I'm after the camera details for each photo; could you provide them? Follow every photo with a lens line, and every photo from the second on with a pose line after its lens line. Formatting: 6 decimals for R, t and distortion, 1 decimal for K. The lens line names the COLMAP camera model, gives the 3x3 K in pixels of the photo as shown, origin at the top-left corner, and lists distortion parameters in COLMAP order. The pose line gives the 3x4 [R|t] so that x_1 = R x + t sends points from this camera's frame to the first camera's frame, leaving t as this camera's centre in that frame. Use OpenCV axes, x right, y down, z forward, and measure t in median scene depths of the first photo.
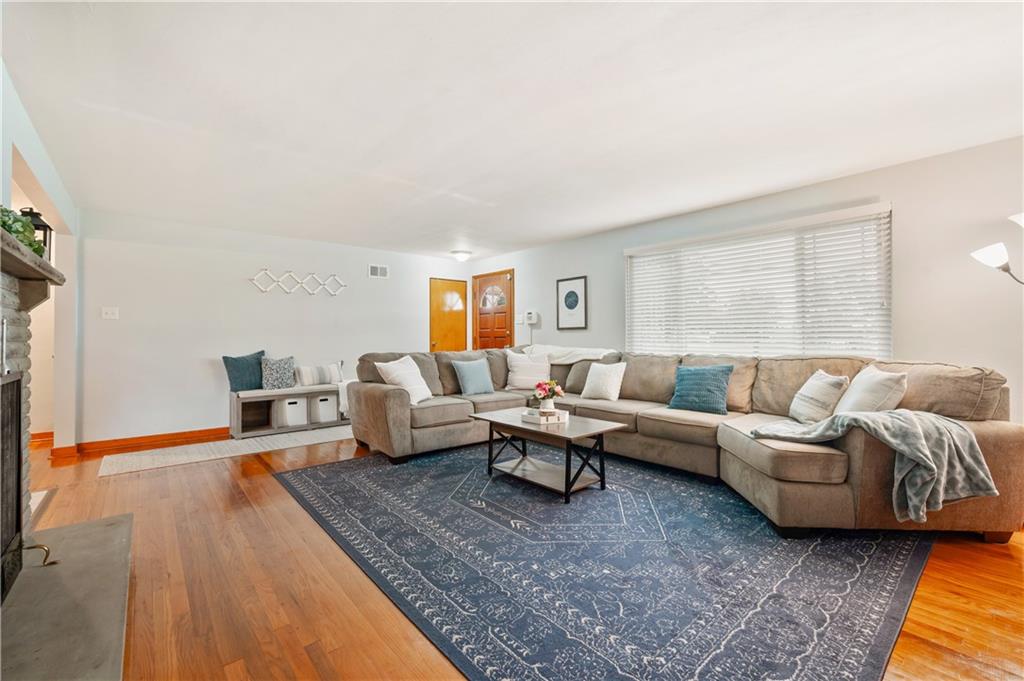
lens RADIAL K [[425.2, 0, 524.2], [0, 425.2, 338.0], [0, 0, 1]] dist [0.000450, -0.000092]
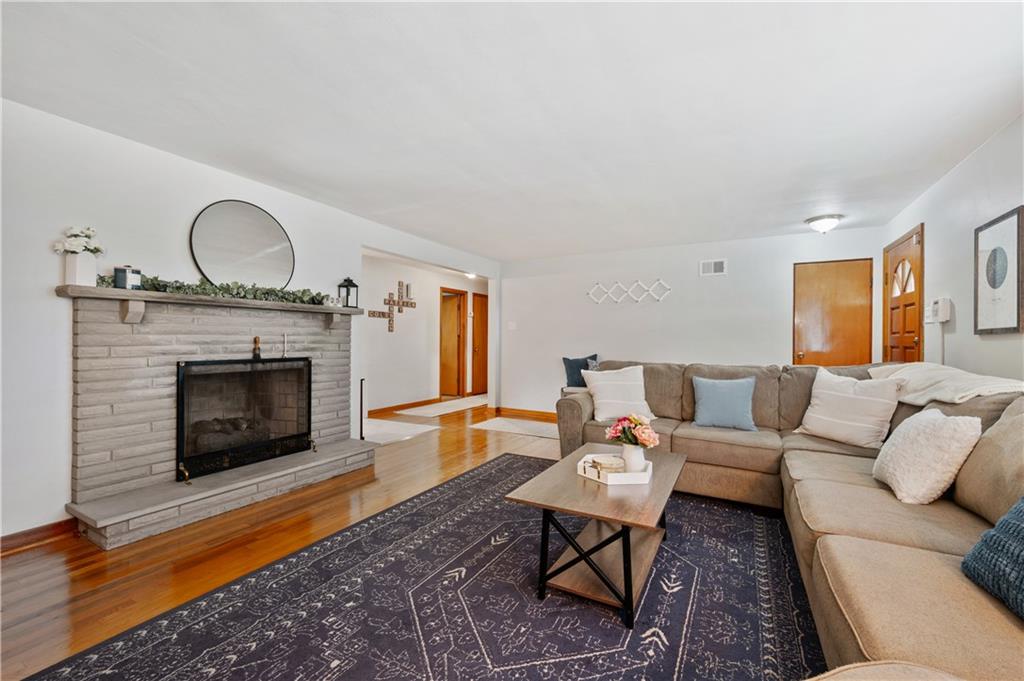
lens RADIAL K [[425.2, 0, 524.2], [0, 425.2, 338.0], [0, 0, 1]] dist [0.000450, -0.000092]
pose [[0.349668, 0.000932, -0.936873, 0.745216], [-0.011219, 0.999932, -0.003192, -0.015696], [0.936806, 0.011627, 0.349655, 0.773765]]
